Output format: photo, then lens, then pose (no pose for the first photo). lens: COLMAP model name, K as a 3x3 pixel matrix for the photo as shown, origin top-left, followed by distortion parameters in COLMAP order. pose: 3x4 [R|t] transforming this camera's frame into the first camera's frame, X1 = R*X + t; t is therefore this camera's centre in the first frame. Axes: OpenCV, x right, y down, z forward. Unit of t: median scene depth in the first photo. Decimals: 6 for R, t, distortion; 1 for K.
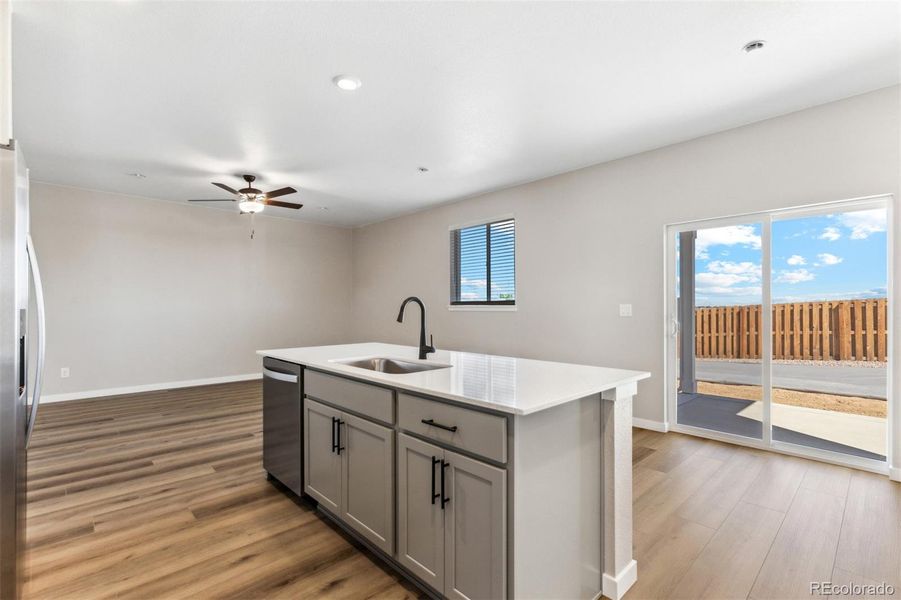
lens RADIAL K [[414.4, 0, 451.9], [0, 414.4, 306.6], [0, 0, 1]] dist [0.002300, 0.001005]
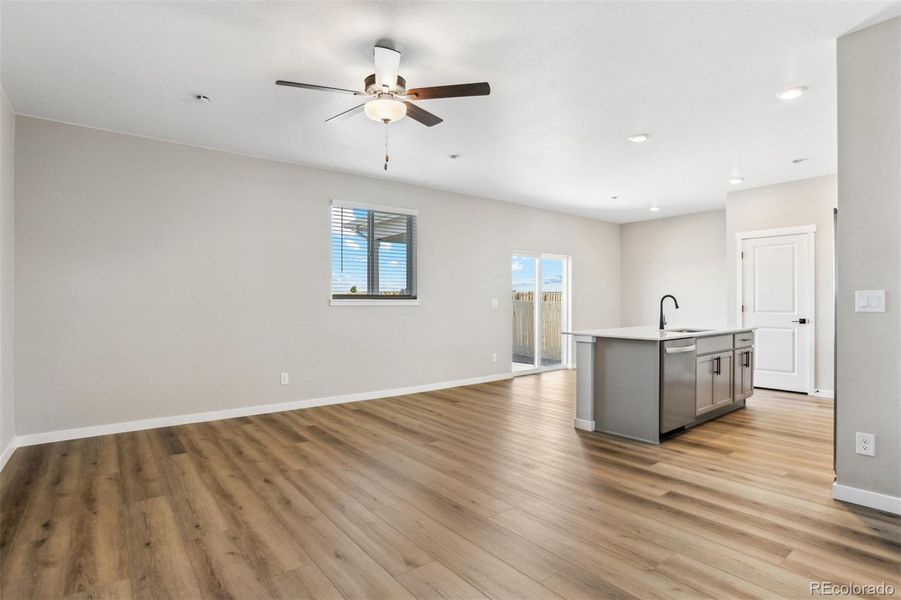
lens RADIAL K [[452.5, 0, 450.5], [0, 452.5, 300.0], [0, 0, 1]] dist [-0.093151, 0.048060]
pose [[0.110455, 0.006382, 0.993861, -2.084267], [0.001177, 0.999978, -0.006552, 0.011406], [-0.993880, 0.001894, 0.110445, 1.705805]]
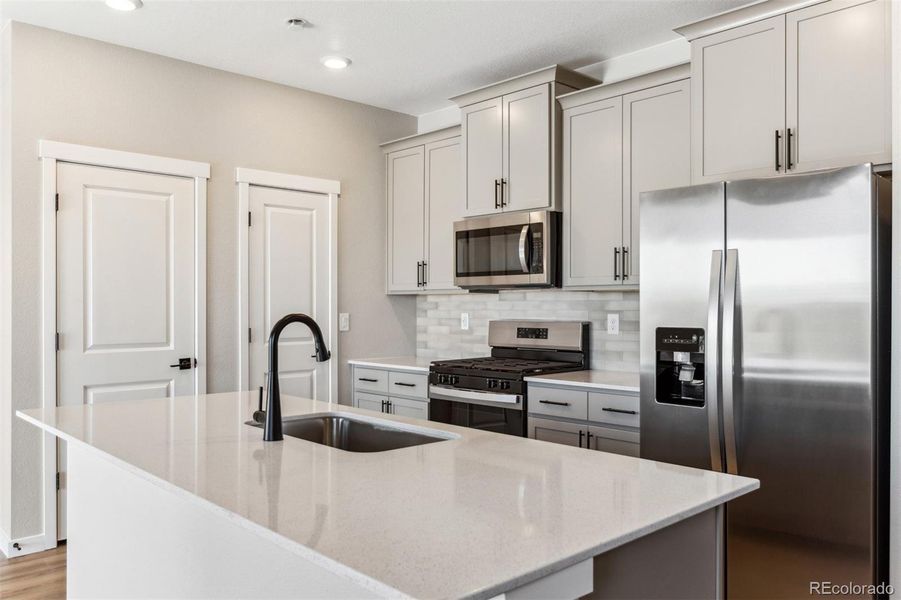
lens RADIAL K [[706.3, 0, 440.2], [0, 706.3, 305.8], [0, 0, 1]] dist [-0.004772, 0.004119]
pose [[-0.999815, 0.000228, 0.019215, -0.283043], [0.000216, 1.000000, -0.000634, -0.031115], [-0.019215, -0.000629, -0.999815, 1.845527]]
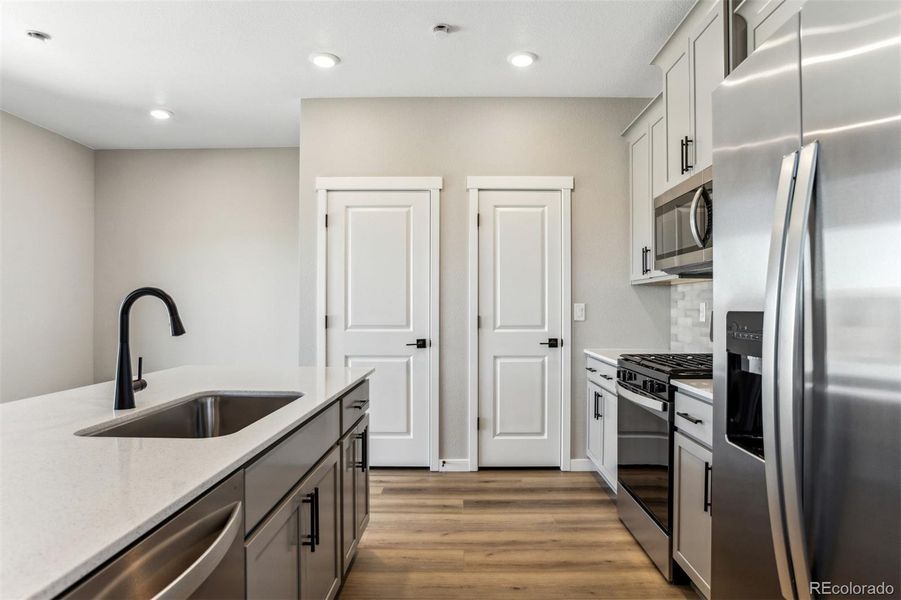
lens RADIAL K [[530.5, 0, 463.2], [0, 530.5, 308.4], [0, 0, 1]] dist [-0.046397, 0.001506]
pose [[-0.719285, -0.002312, 0.694711, -0.814225], [-0.001278, 0.999997, 0.002005, 0.001568], [-0.694714, 0.000554, -0.719286, 1.179863]]
